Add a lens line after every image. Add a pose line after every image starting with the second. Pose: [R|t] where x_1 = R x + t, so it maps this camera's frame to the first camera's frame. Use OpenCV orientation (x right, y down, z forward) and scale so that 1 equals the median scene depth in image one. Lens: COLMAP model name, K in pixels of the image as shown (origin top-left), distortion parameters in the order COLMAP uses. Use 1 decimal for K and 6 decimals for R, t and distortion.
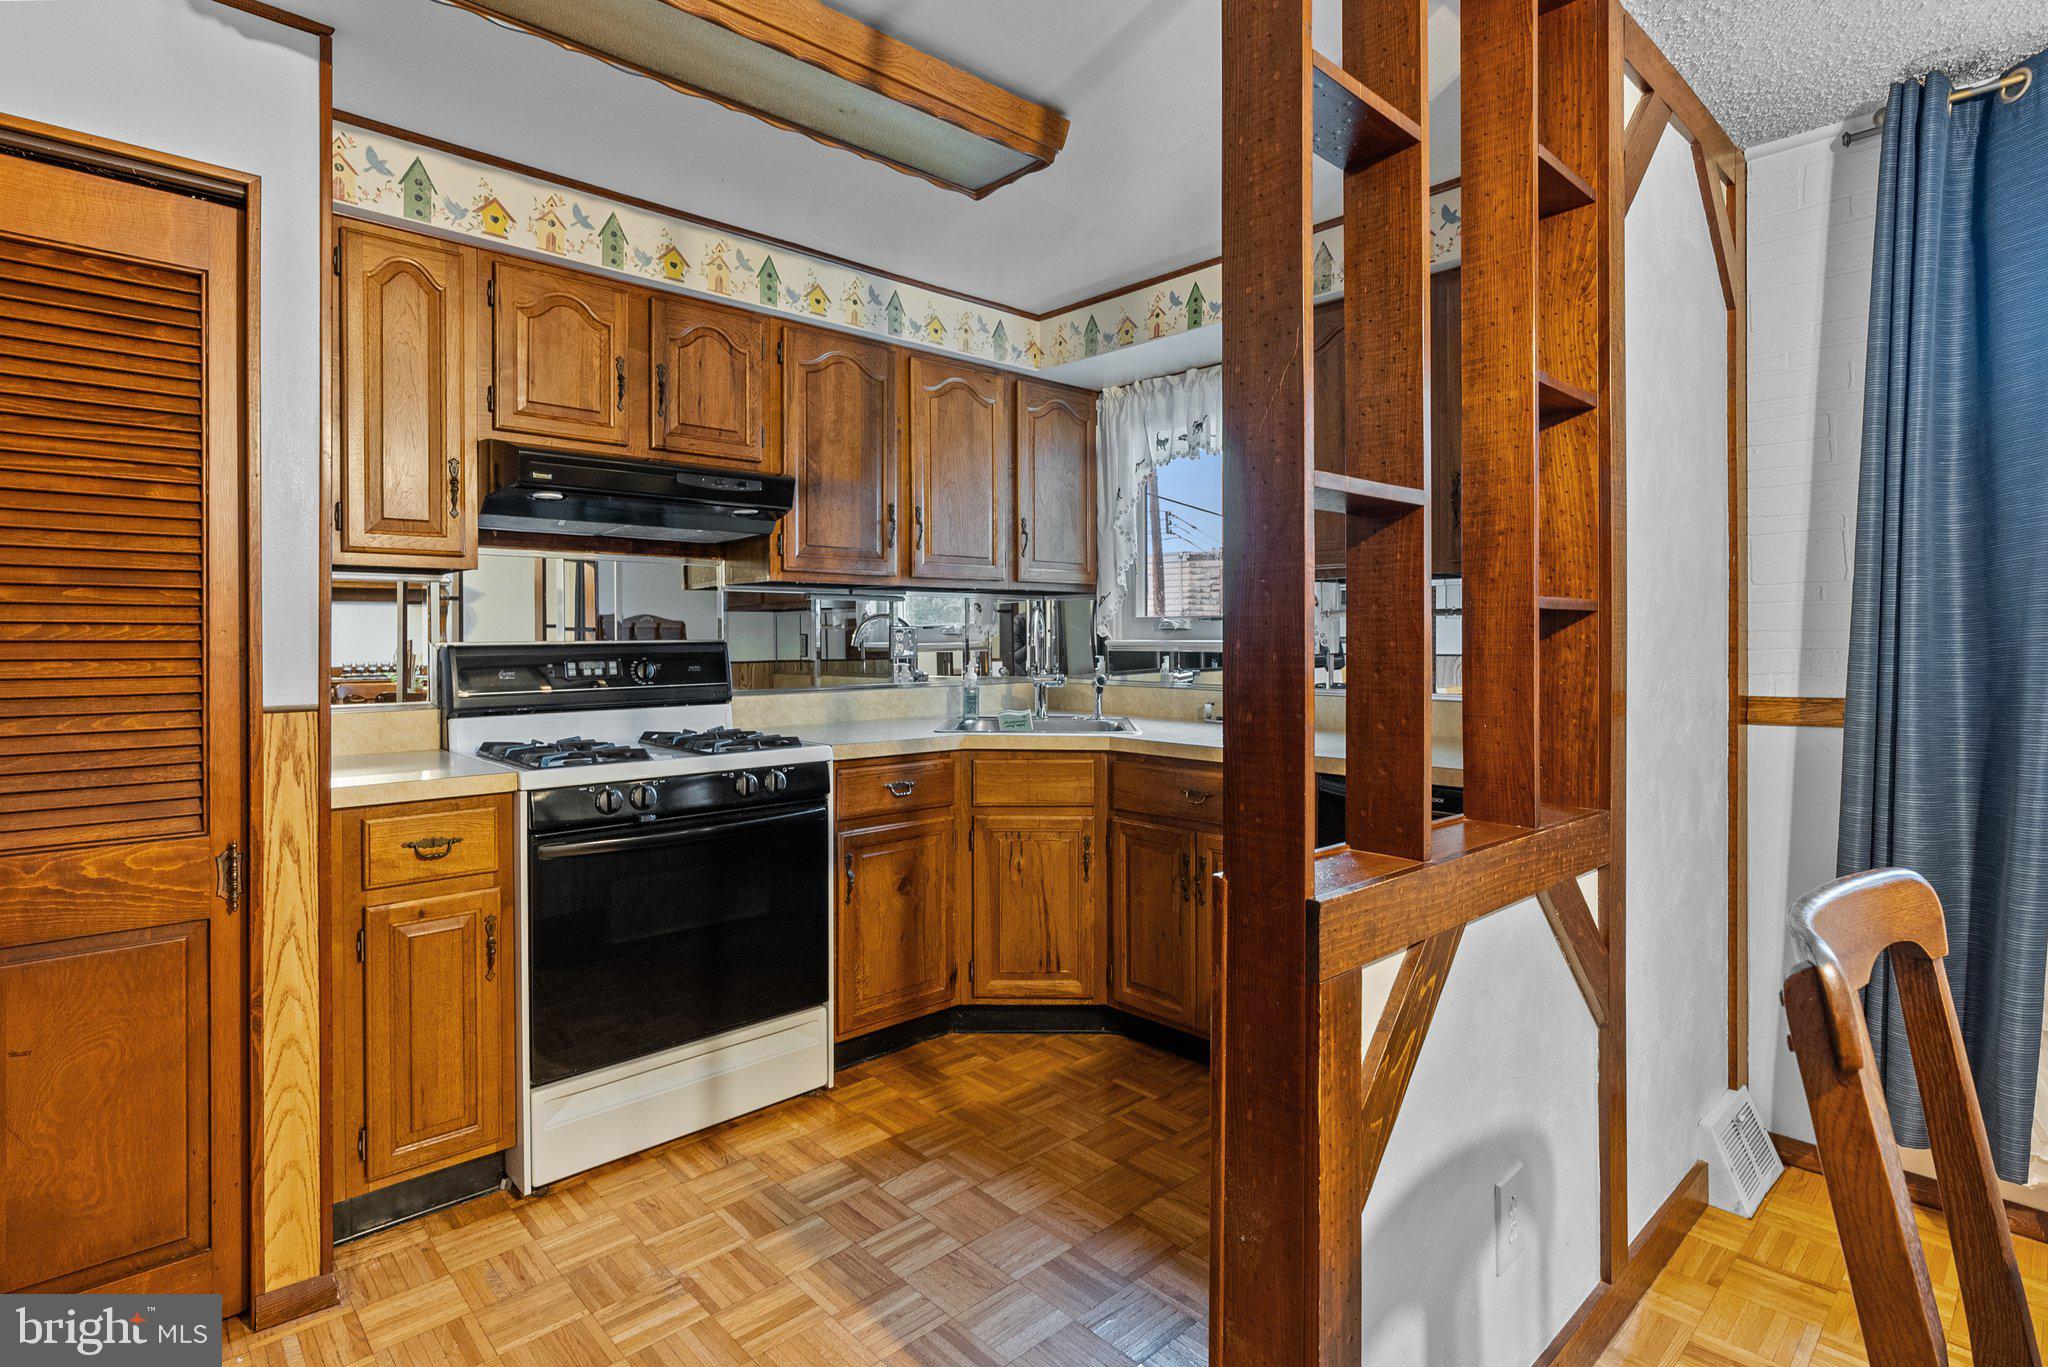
lens RADIAL K [[1015.7, 0, 1067.7], [0, 1015.7, 625.4], [0, 0, 1]] dist [-0.010515, 0.004147]
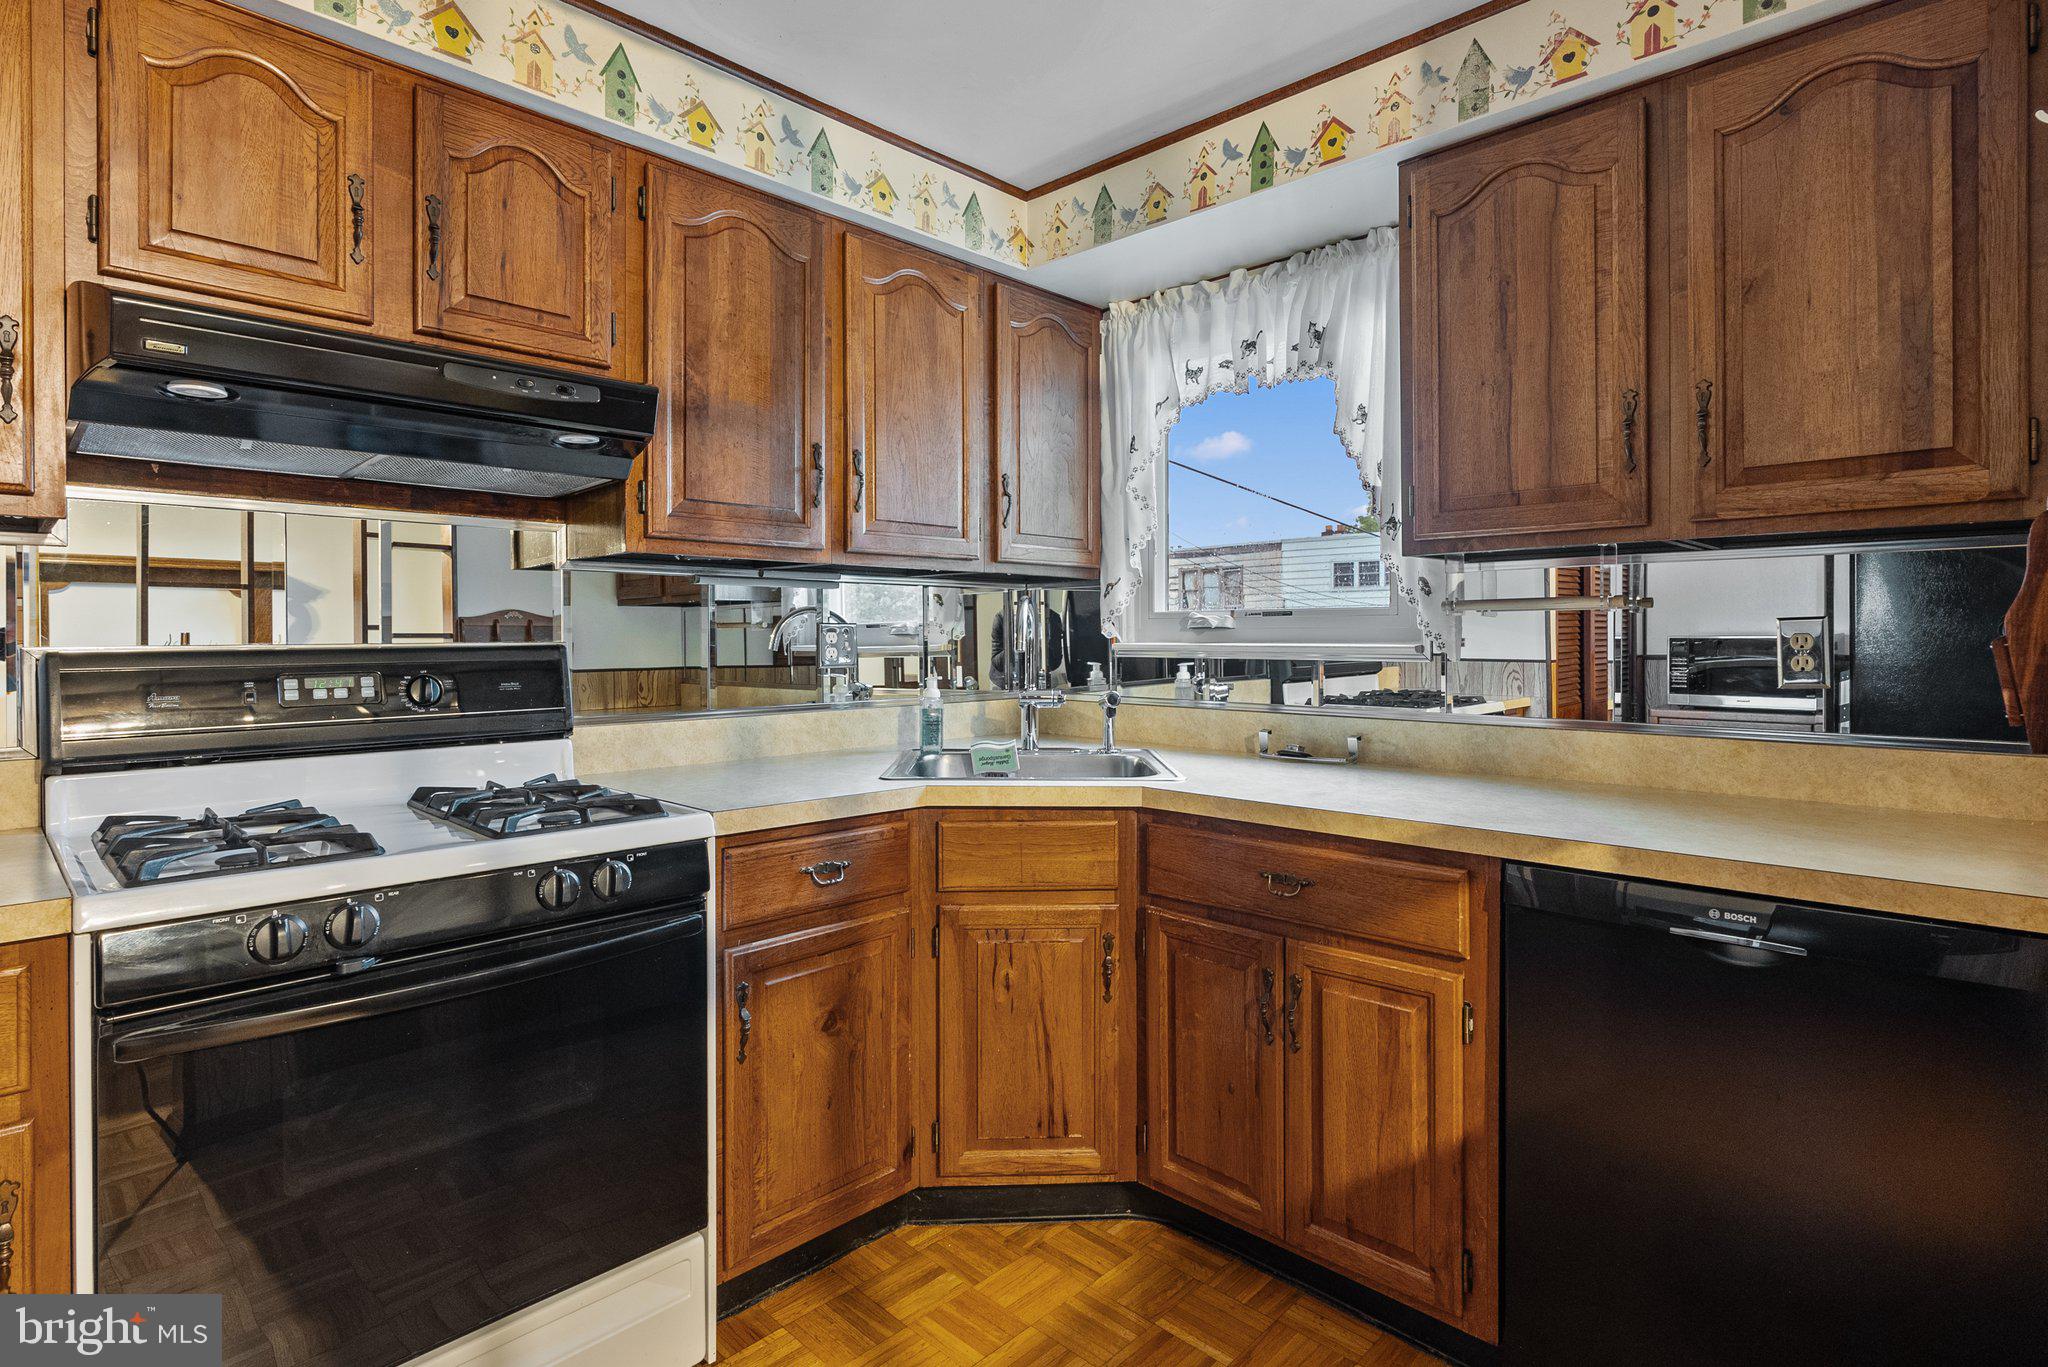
lens RADIAL K [[1015.7, 0, 1065.4], [0, 1015.7, 631.7], [0, 0, 1]] dist [-0.010515, 0.004147]
pose [[0.998872, 0.001152, 0.047460, -0.041947], [-0.001389, 0.999987, 0.004966, 0.003610], [-0.047453, -0.005026, 0.998861, 0.332943]]
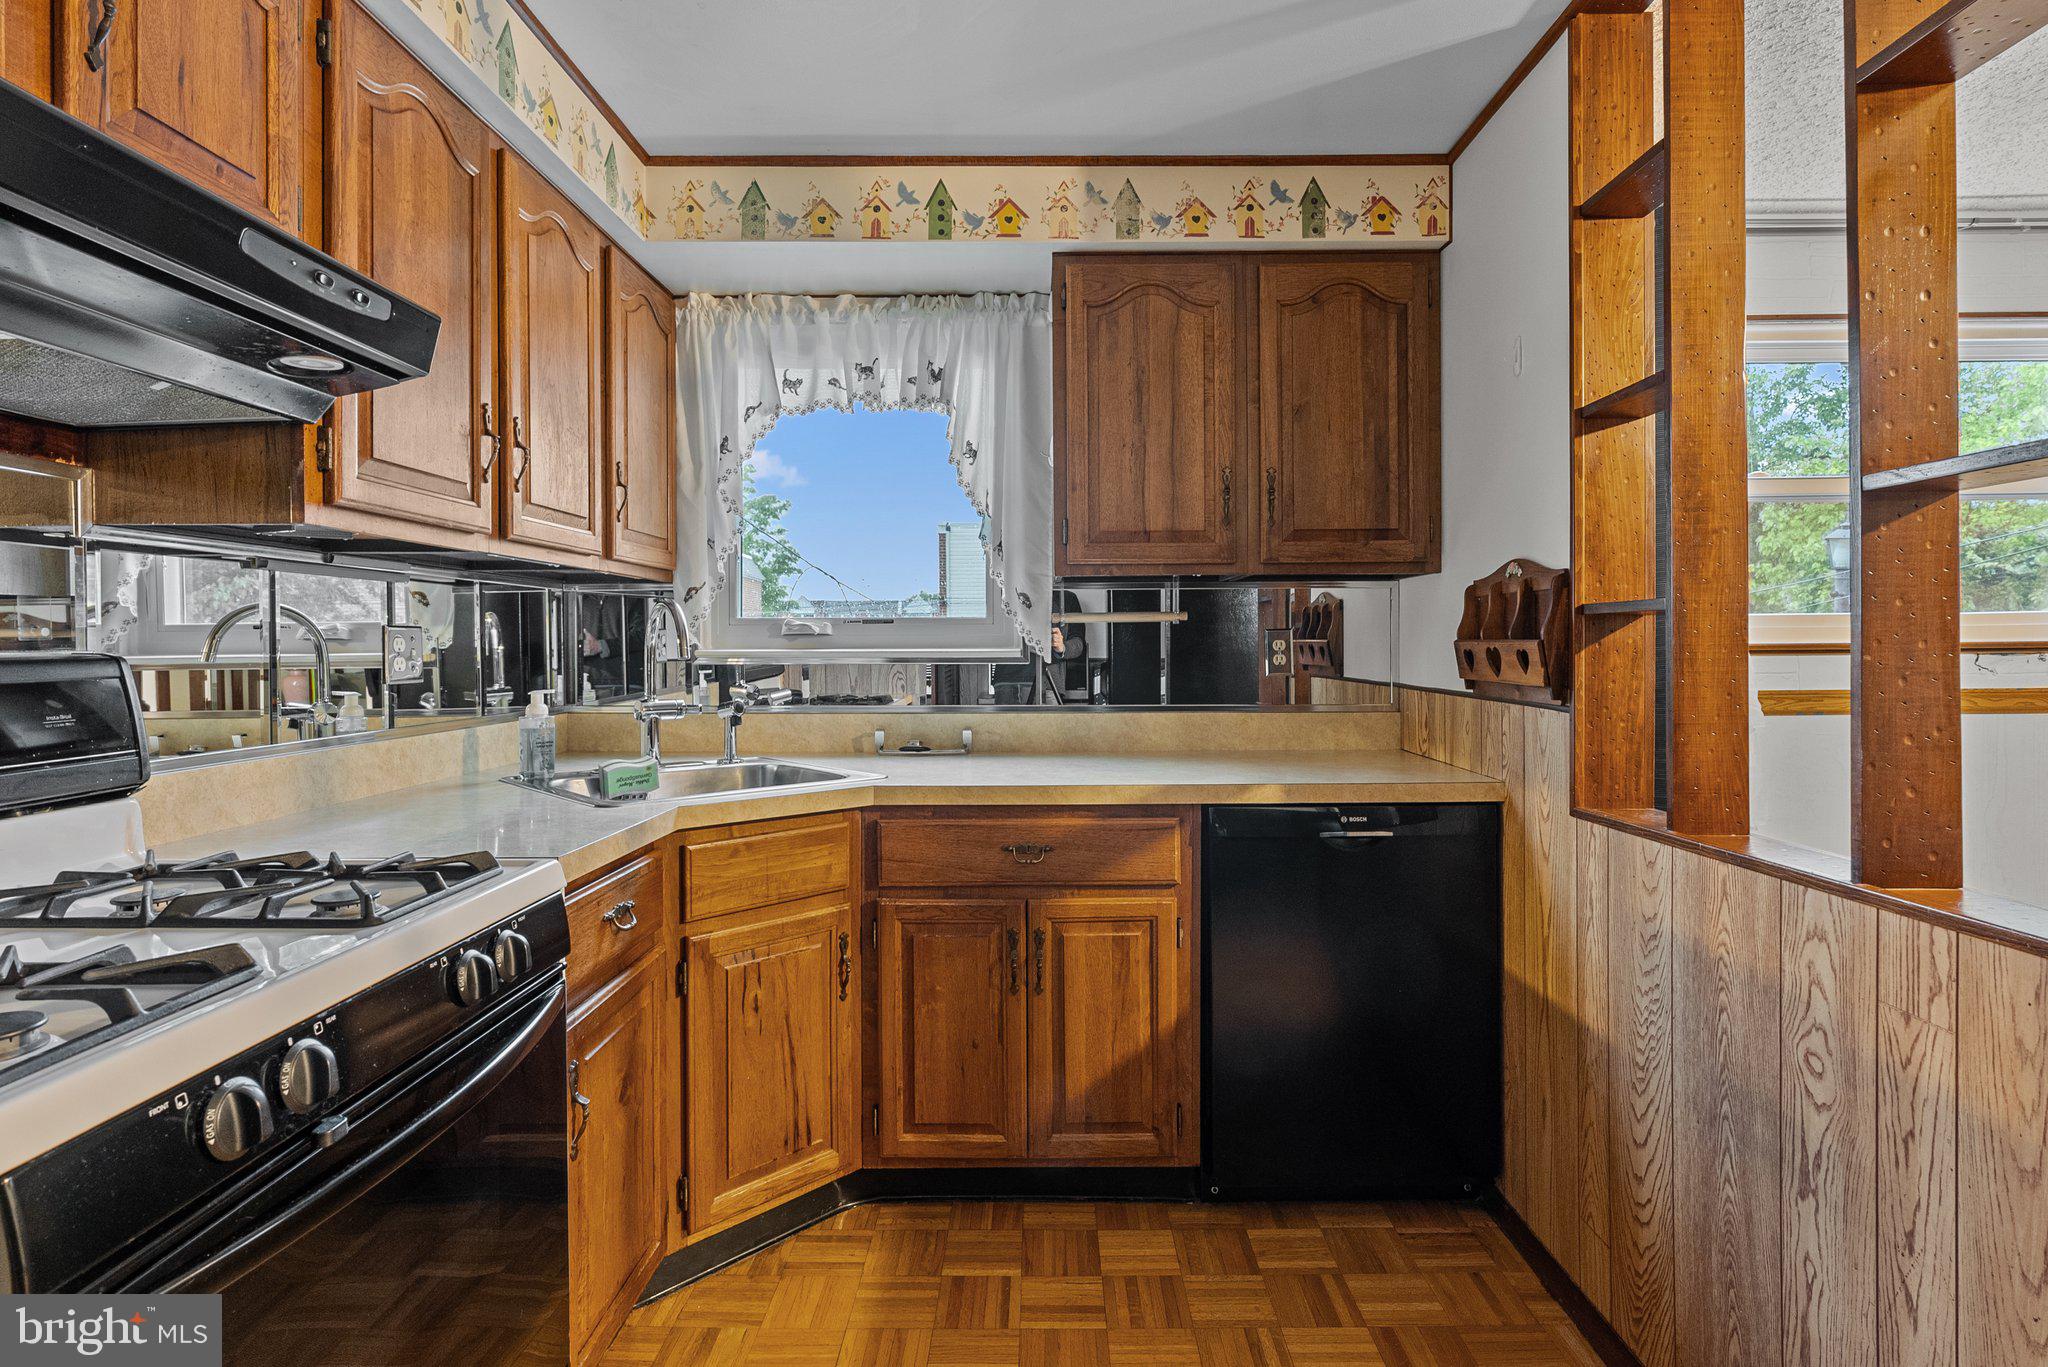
lens RADIAL K [[1015.7, 0, 1035.8], [0, 1015.7, 639.0], [0, 0, 1]] dist [-0.010515, 0.004147]
pose [[0.700164, 0.002812, 0.713976, -0.384188], [-0.004613, 0.999989, 0.000585, 0.007065], [-0.713967, -0.003703, 0.700169, 0.430909]]
